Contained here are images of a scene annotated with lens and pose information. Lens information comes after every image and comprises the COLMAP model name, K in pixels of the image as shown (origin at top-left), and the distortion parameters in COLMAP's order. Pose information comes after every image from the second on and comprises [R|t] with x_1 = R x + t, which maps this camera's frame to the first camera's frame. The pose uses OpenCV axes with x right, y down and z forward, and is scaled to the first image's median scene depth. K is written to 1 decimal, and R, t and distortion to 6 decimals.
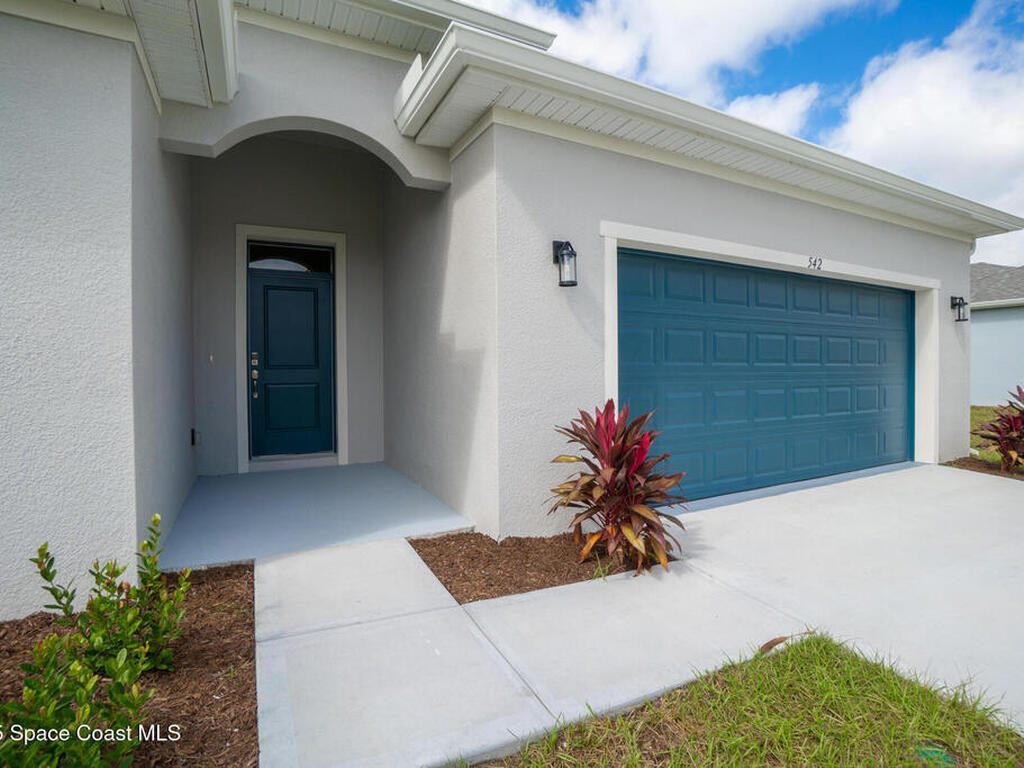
lens RADIAL K [[500.2, 0, 498.4], [0, 500.2, 378.0], [0, 0, 1]] dist [-0.061404, 0.019586]
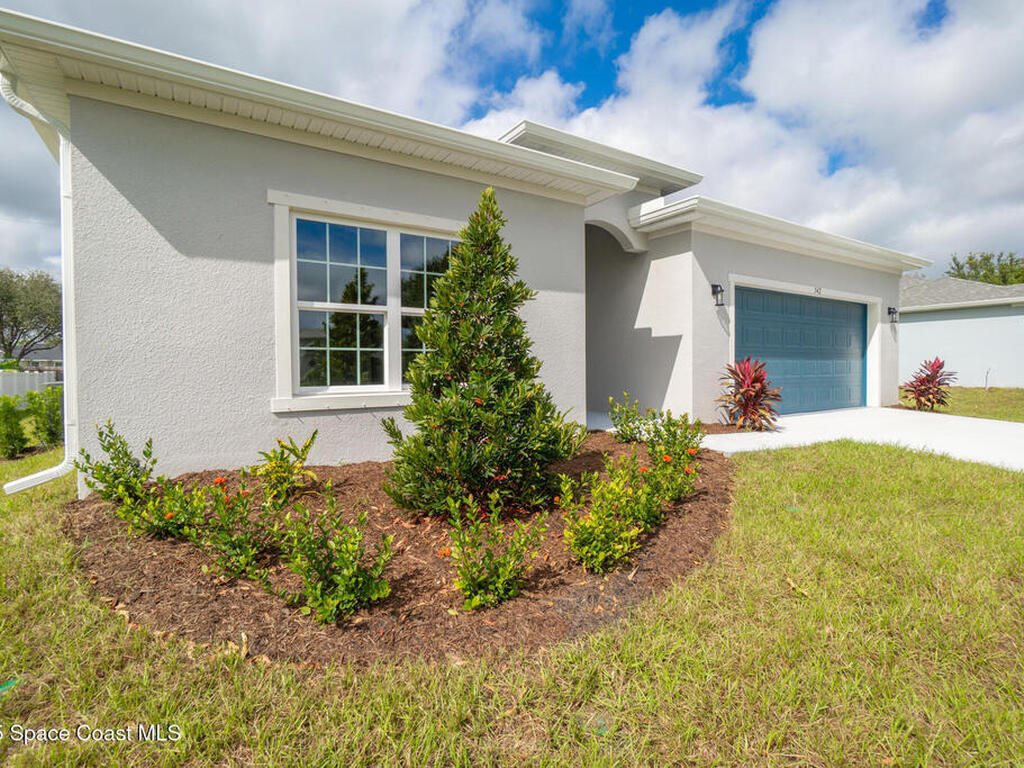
lens RADIAL K [[491.7, 0, 509.8], [0, 491.7, 377.0], [0, 0, 1]] dist [-0.000909, -0.000018]
pose [[0.994209, -0.004016, 0.107386, -0.856555], [0.003572, 0.999984, 0.004327, 0.093806], [-0.107402, -0.003918, 0.994208, -0.871013]]
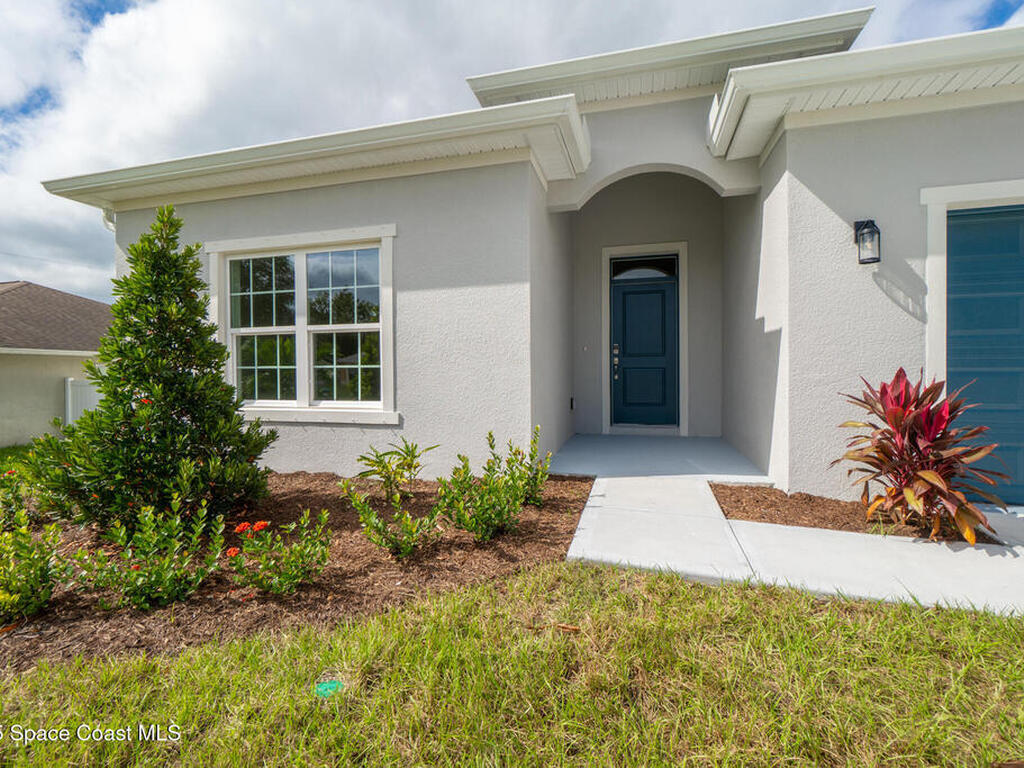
lens RADIAL K [[491.7, 0, 509.8], [0, 491.7, 377.0], [0, 0, 1]] dist [-0.000909, -0.000018]
pose [[0.750884, 0.006796, -0.660399, 0.221764], [-0.008129, 0.999966, 0.001049, 0.051417], [0.660384, 0.004581, 0.750914, -0.233387]]
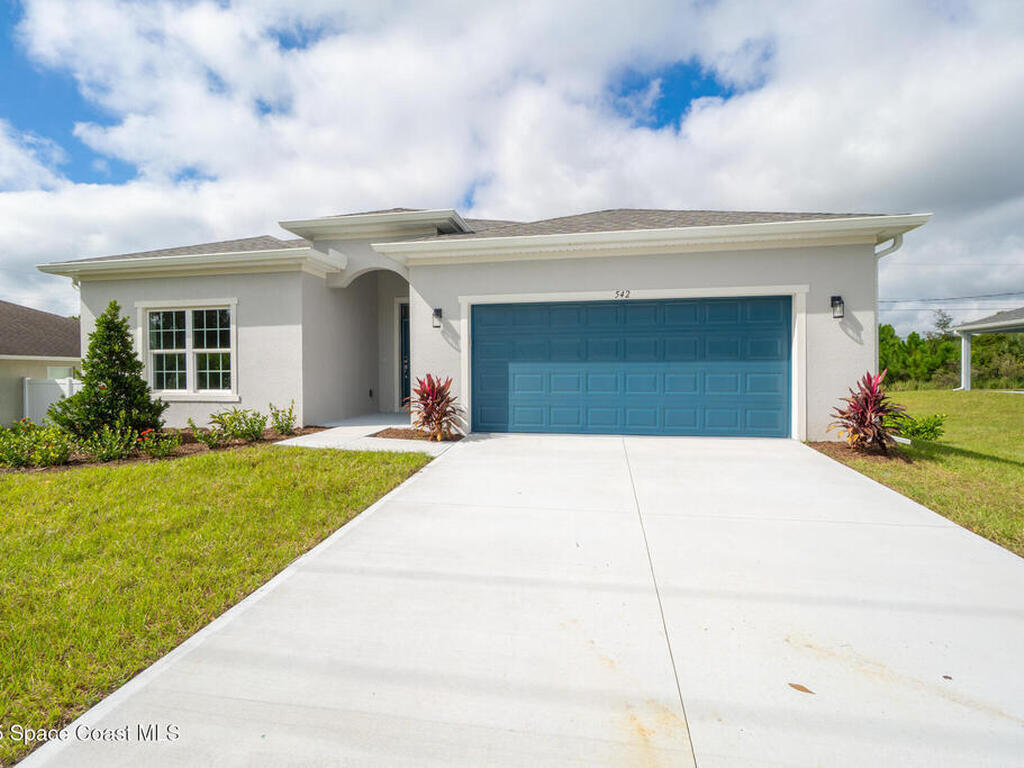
lens RADIAL K [[491.7, 0, 509.8], [0, 491.7, 377.0], [0, 0, 1]] dist [-0.000909, -0.000018]
pose [[0.801313, 0.007697, -0.598196, 1.591664], [-0.009846, 0.999951, -0.000323, 0.043562], [0.598165, 0.006149, 0.801350, -0.595506]]
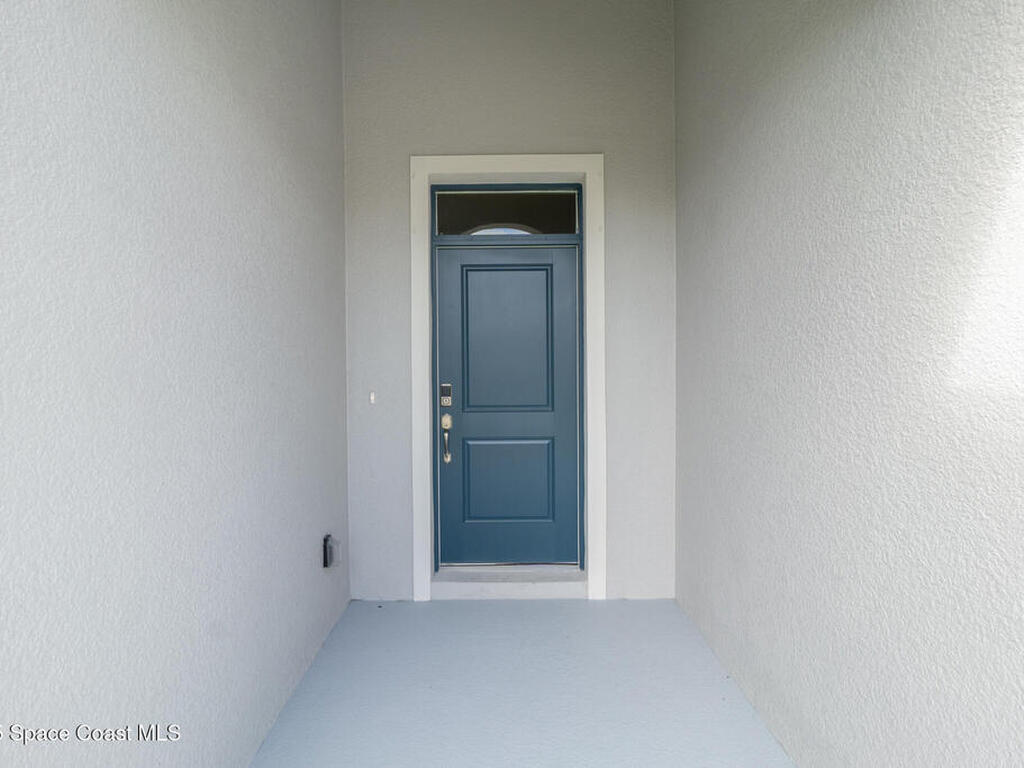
lens RADIAL K [[491.7, 0, 509.8], [0, 491.7, 377.0], [0, 0, 1]] dist [-0.000909, -0.000018]
pose [[0.901030, 0.008890, -0.433667, -0.254195], [-0.006276, 0.999952, 0.007459, -0.090335], [0.433712, -0.003999, 0.901043, 0.730890]]
